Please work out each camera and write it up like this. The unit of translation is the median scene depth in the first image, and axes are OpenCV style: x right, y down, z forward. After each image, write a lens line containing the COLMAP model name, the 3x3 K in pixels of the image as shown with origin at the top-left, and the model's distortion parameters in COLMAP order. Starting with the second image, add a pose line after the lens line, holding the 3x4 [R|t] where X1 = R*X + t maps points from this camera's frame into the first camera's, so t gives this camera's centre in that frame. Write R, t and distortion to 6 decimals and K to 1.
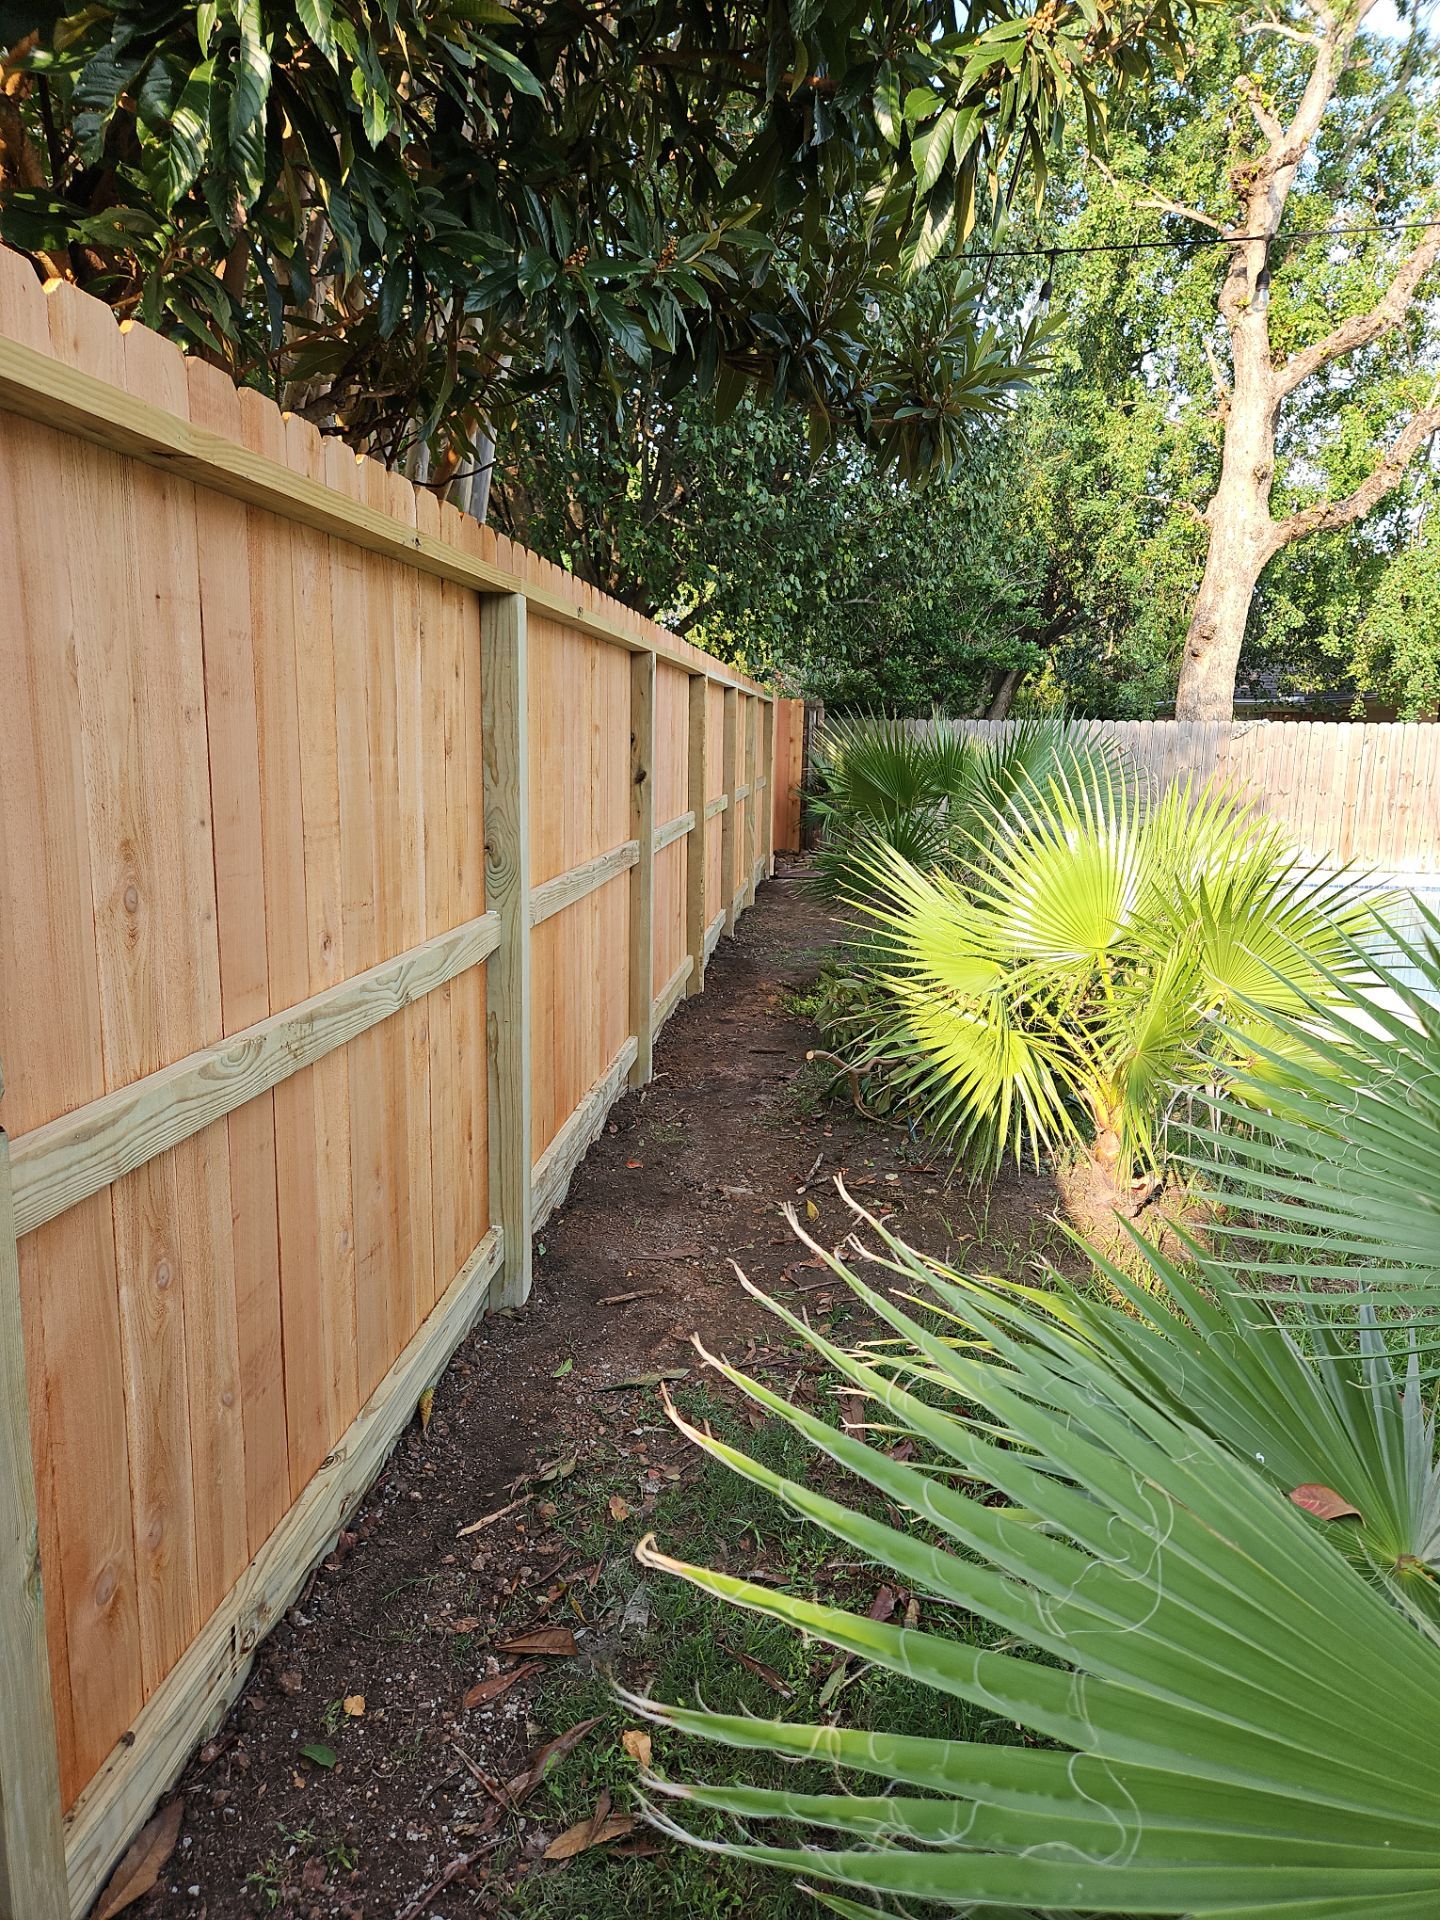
lens RADIAL K [[1295.6, 0, 724.7], [0, 1295.6, 970.3], [0, 0, 1]] dist [0.069009, -0.053146]
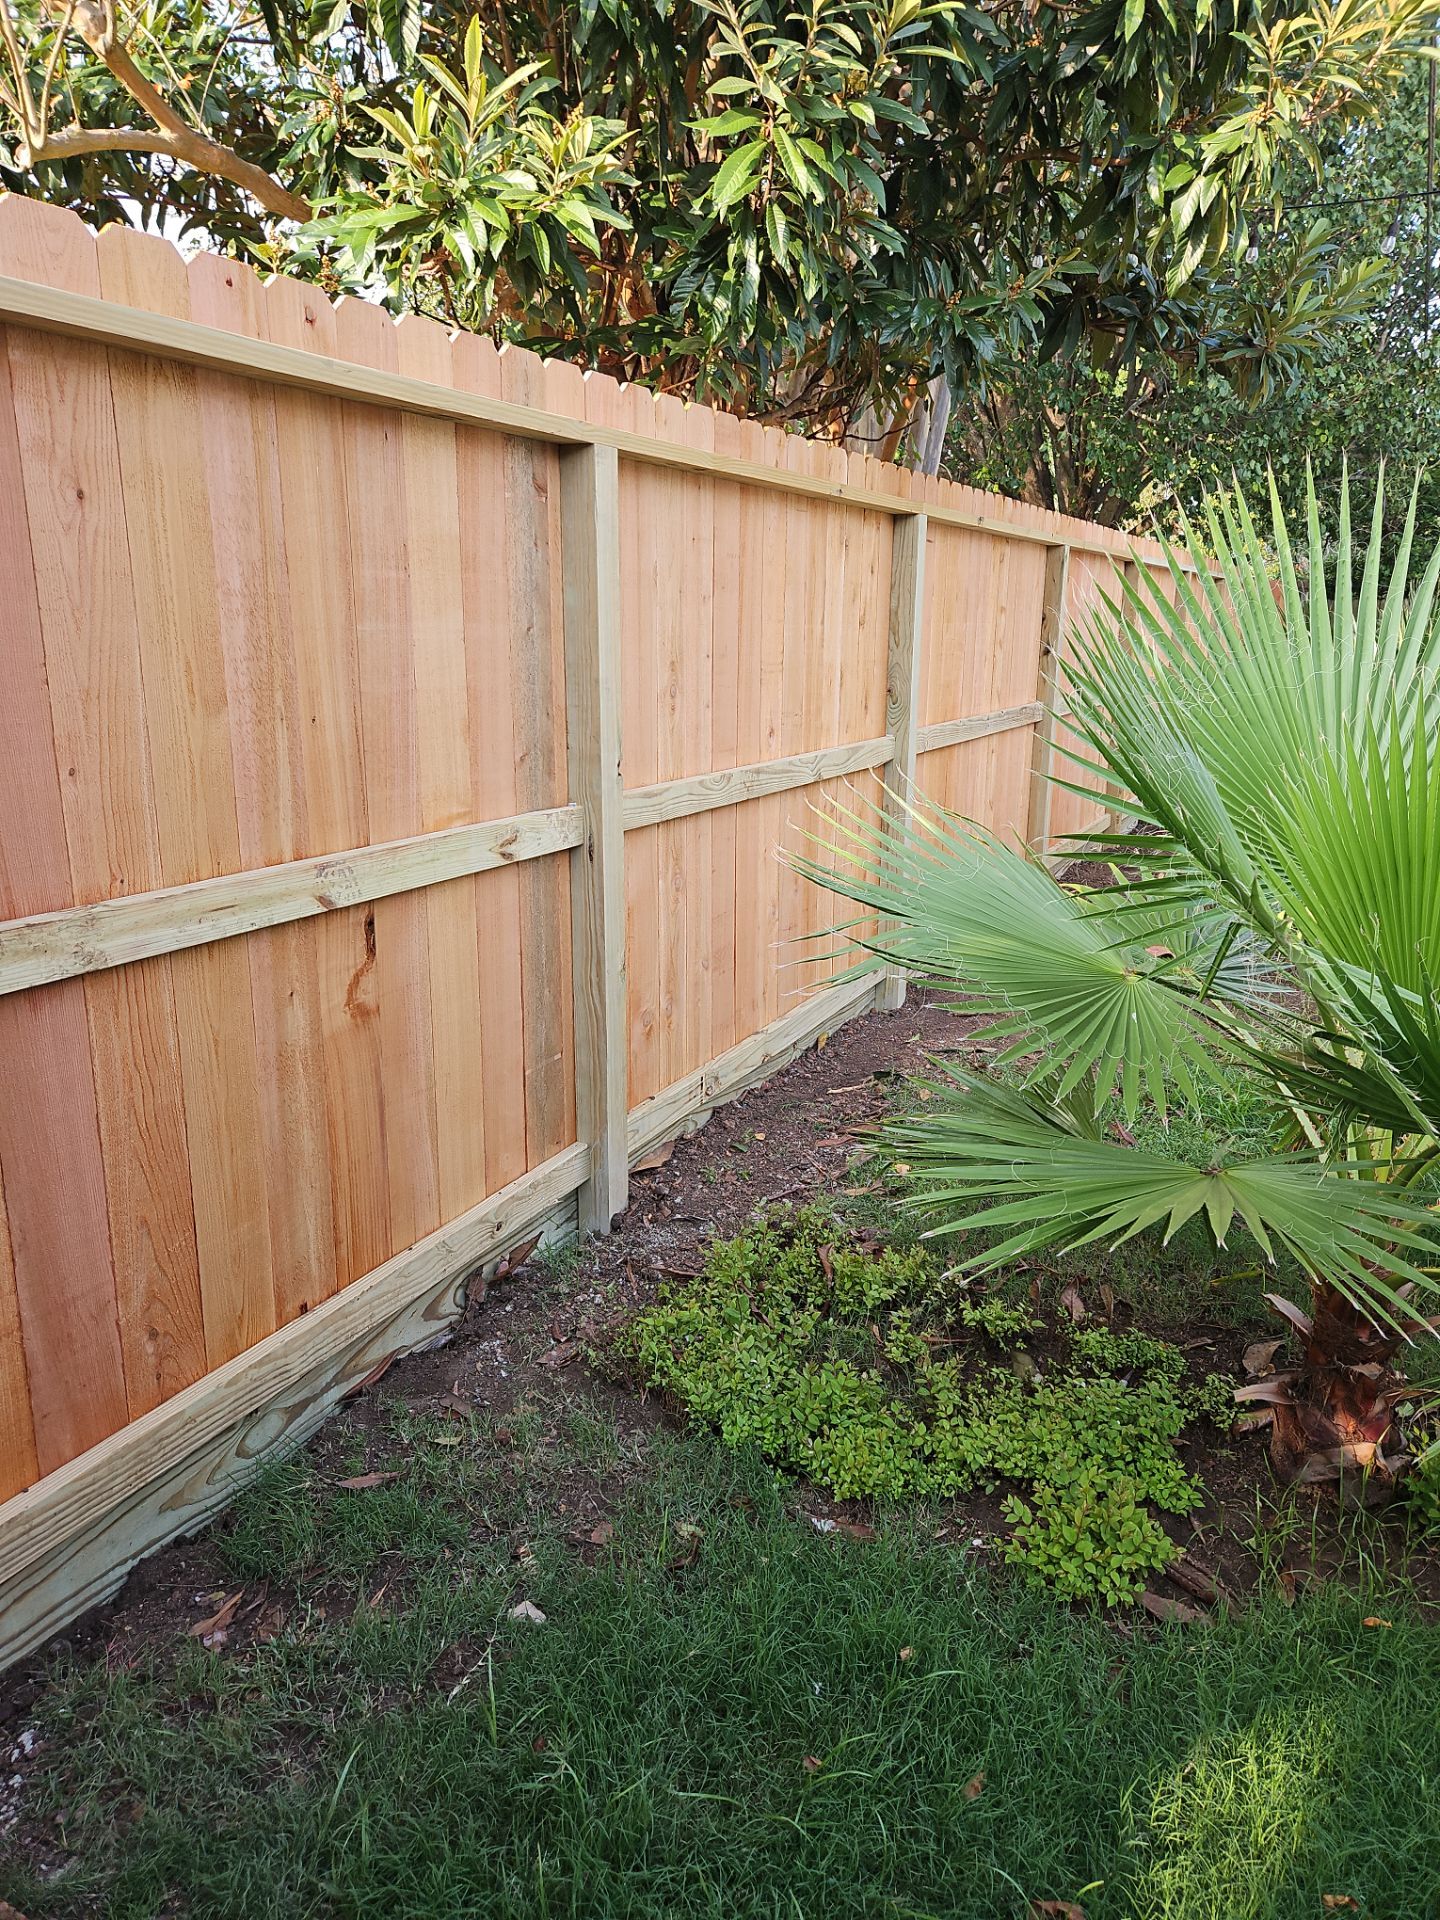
lens RADIAL K [[1295.6, 0, 710.9], [0, 1295.6, 958.3], [0, 0, 1]] dist [0.069009, -0.053146]
pose [[0.924060, 0.081271, -0.373508, 0.288213], [-0.056039, 0.995382, 0.077943, 0.145472], [0.378117, -0.051093, 0.924347, -0.640231]]
